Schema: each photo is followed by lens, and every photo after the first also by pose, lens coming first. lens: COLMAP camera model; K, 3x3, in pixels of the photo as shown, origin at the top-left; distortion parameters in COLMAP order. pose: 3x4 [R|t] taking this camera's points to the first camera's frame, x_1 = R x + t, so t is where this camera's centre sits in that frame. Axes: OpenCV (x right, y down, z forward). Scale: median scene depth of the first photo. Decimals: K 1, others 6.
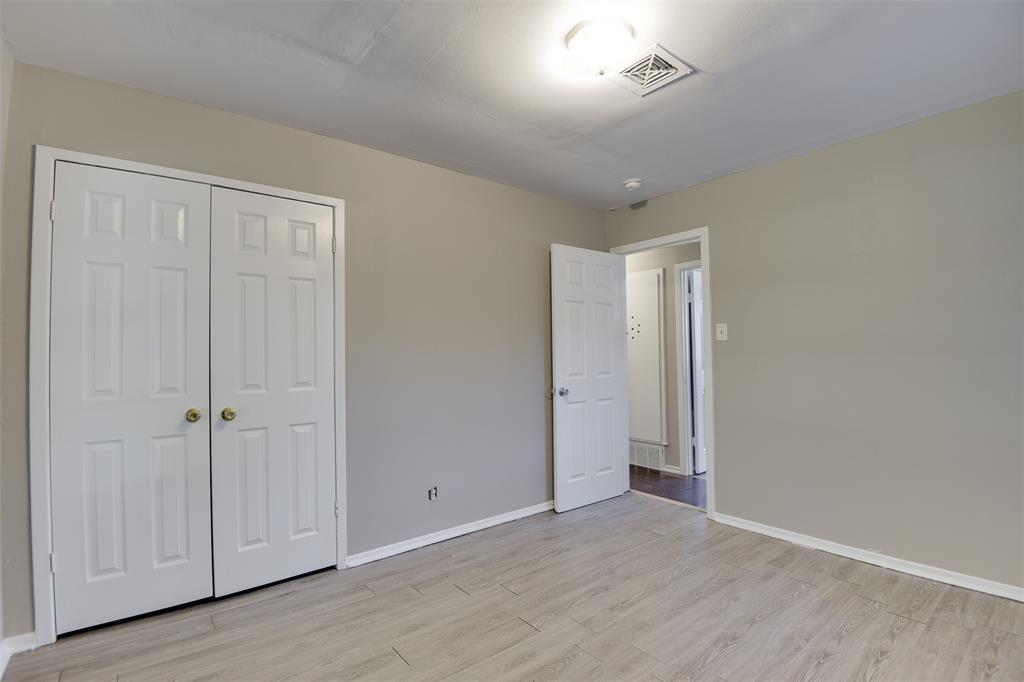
lens RADIAL K [[483.7, 0, 507.2], [0, 483.7, 338.9], [0, 0, 1]] dist [-0.022796, -0.009784]
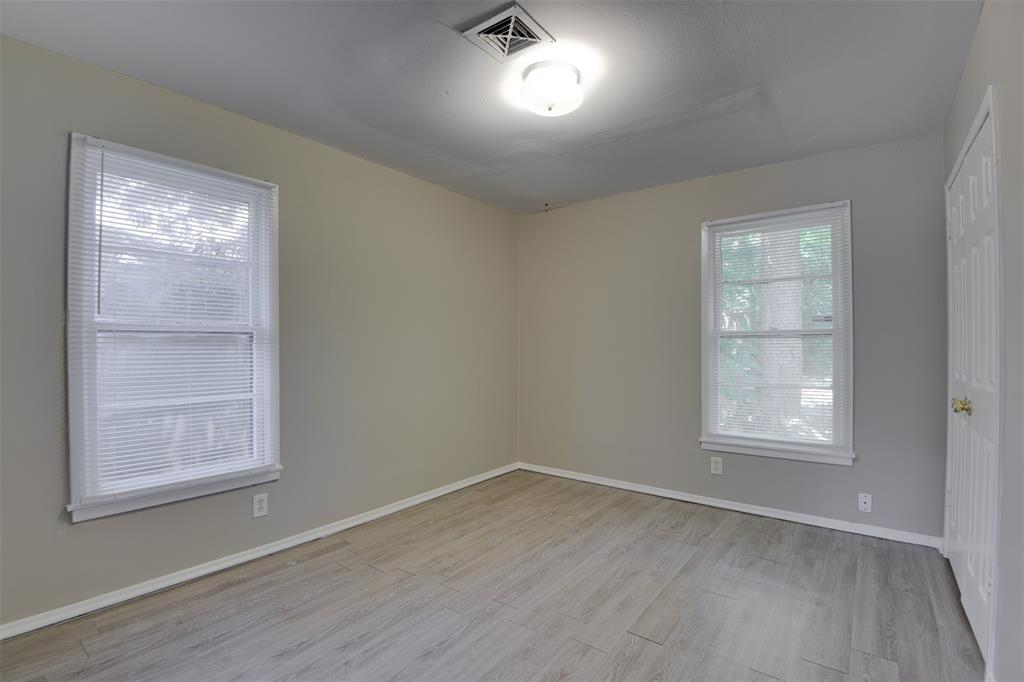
lens RADIAL K [[483.7, 0, 508.7], [0, 483.7, 345.6], [0, 0, 1]] dist [-0.022796, -0.009784]
pose [[-0.970888, 0.009547, -0.239343, 0.546188], [0.016971, 0.999436, -0.028975, 0.061796], [0.238932, -0.032193, -0.970503, 1.972778]]
